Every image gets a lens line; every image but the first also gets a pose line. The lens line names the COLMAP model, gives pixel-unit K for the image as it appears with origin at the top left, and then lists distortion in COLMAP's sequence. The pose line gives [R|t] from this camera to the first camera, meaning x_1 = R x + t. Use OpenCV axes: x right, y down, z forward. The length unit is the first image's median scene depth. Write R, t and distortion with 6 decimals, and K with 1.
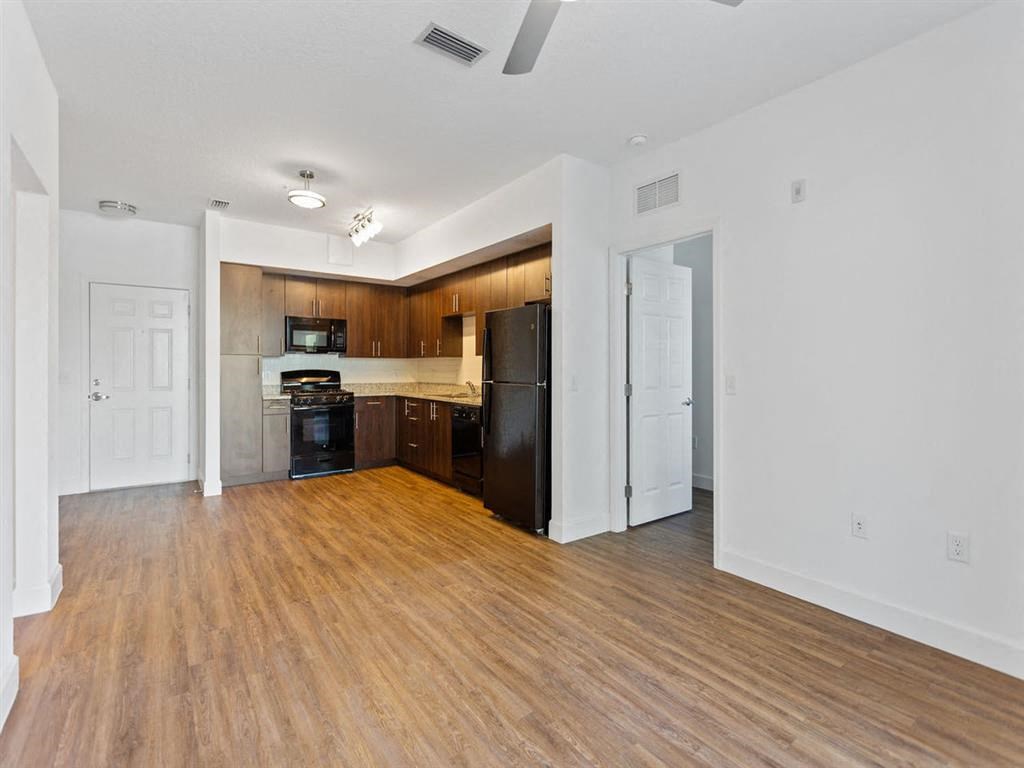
lens RADIAL K [[495.4, 0, 511.3], [0, 495.4, 378.0], [0, 0, 1]] dist [0.004065, 0.000808]
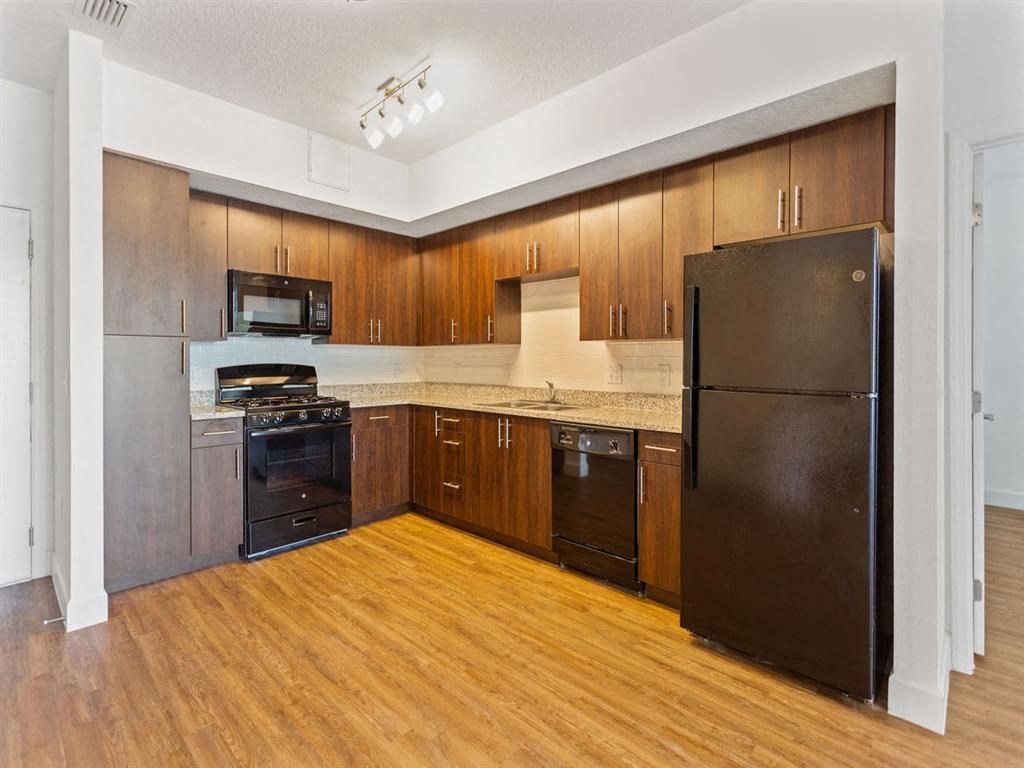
lens RADIAL K [[495.4, 0, 510.9], [0, 495.4, 368.8], [0, 0, 1]] dist [0.004065, 0.000808]
pose [[0.982799, -0.003623, 0.184644, -0.246914], [0.004089, 0.999989, -0.002142, -0.008937], [-0.184634, 0.002860, 0.982803, 0.387516]]
